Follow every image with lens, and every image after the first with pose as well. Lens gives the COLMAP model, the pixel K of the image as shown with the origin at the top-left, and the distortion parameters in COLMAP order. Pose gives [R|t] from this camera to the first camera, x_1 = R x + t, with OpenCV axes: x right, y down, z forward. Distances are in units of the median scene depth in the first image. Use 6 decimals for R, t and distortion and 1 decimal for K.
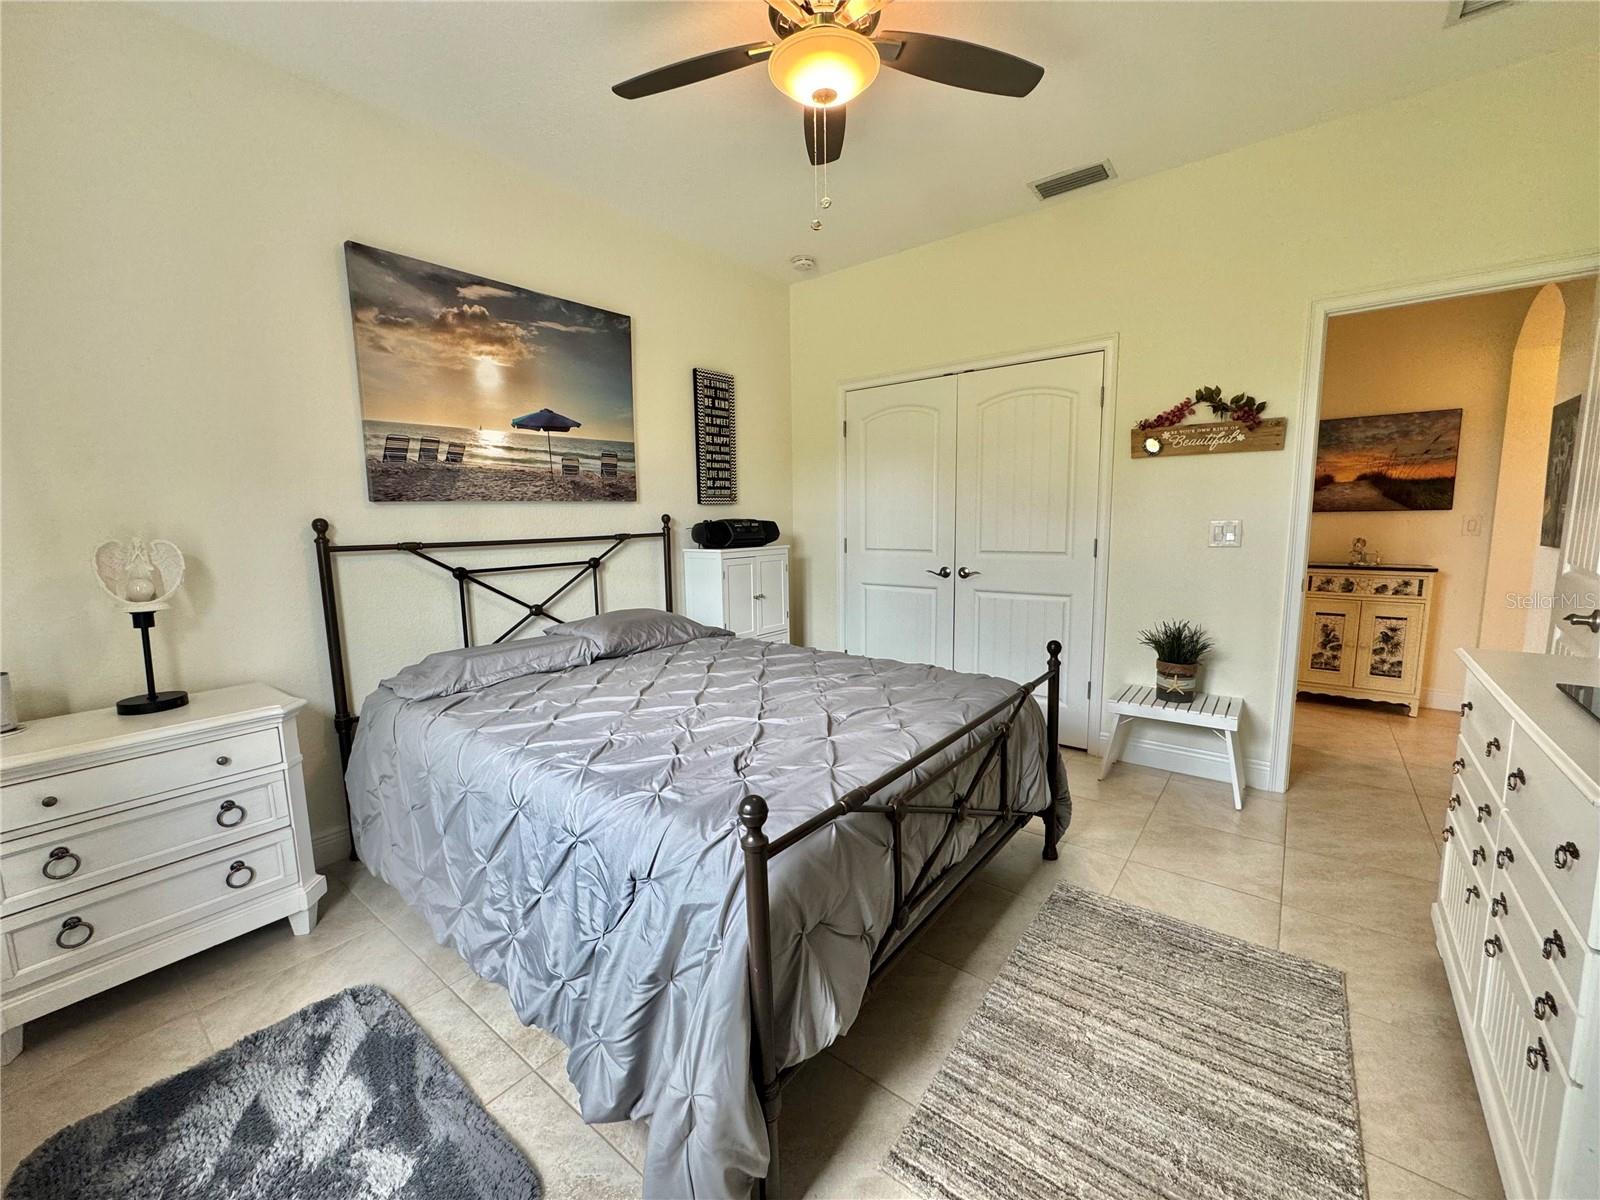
lens RADIAL K [[639.9, 0, 799.1], [0, 639.9, 600.5], [0, 0, 1]] dist [-0.001623, -0.000200]
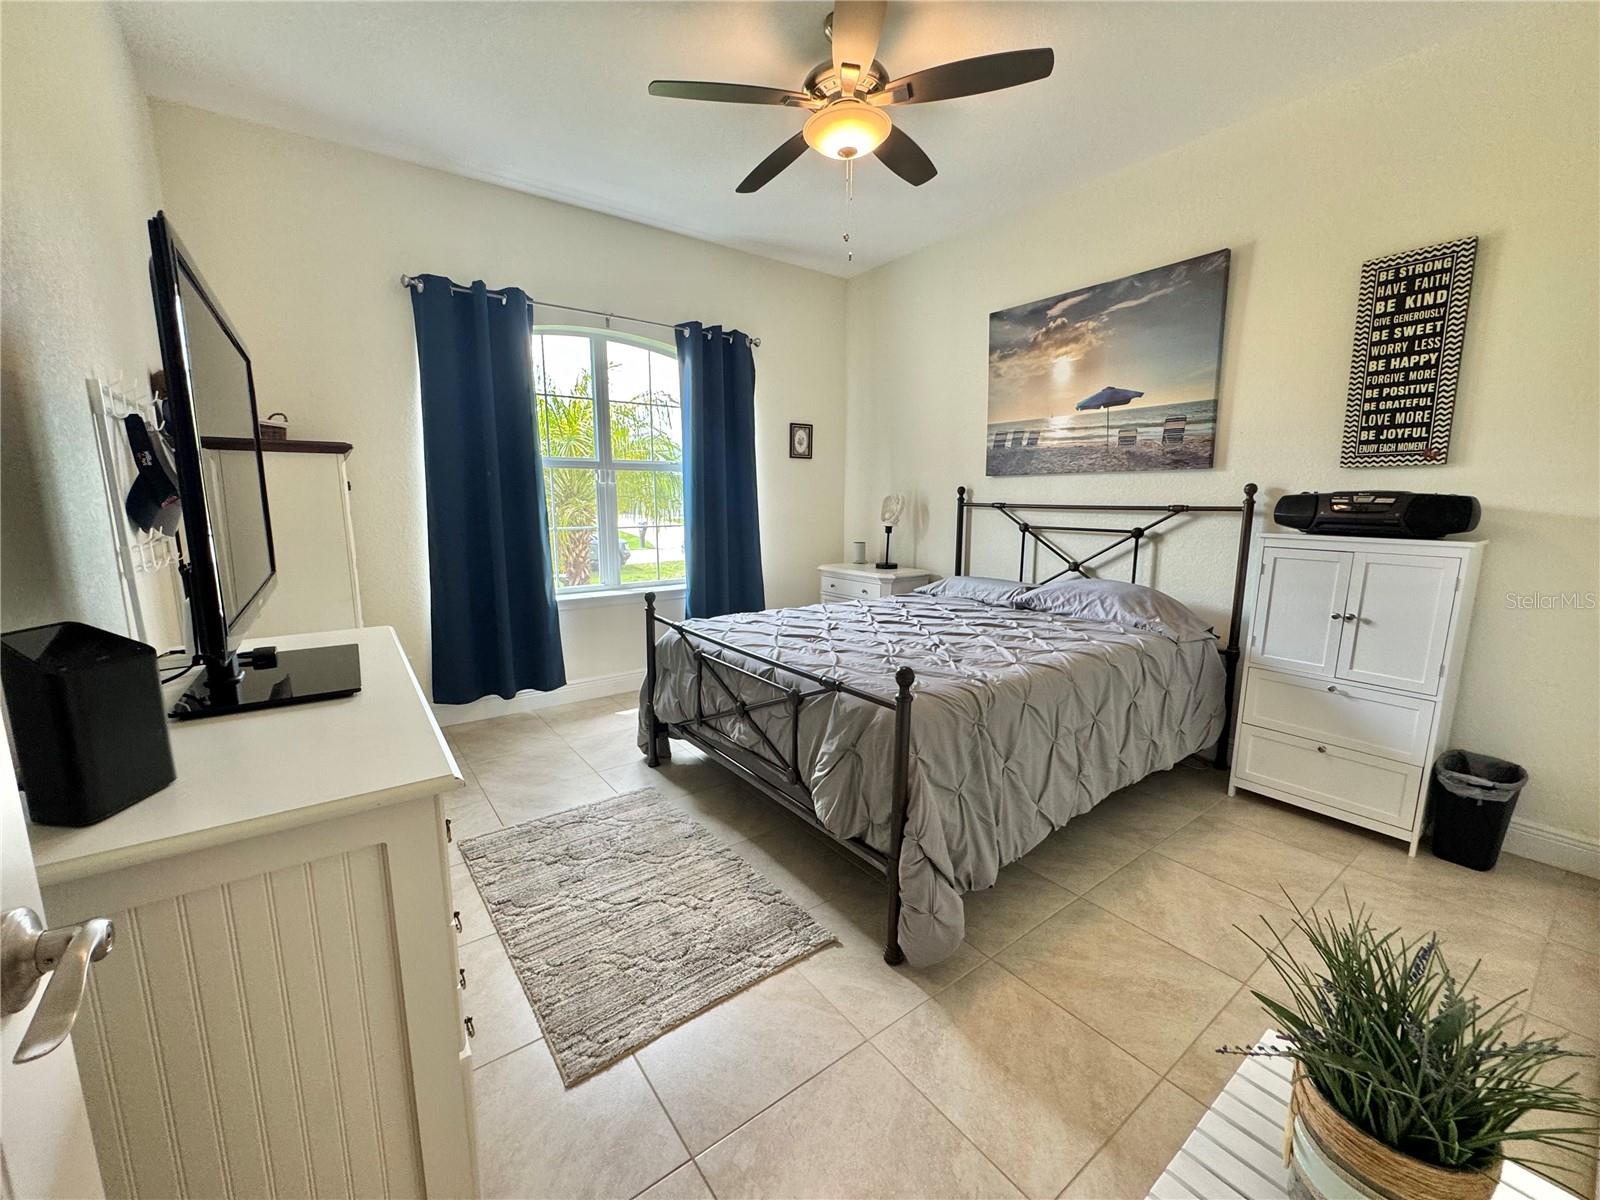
lens RADIAL K [[639.9, 0, 799.0], [0, 639.9, 600.6], [0, 0, 1]] dist [-0.001623, -0.000200]
pose [[-0.258493, 0.168943, -0.951126, 0.836813], [-0.131246, 0.969317, 0.207844, -0.102474], [0.957056, 0.178558, -0.228388, 0.802916]]
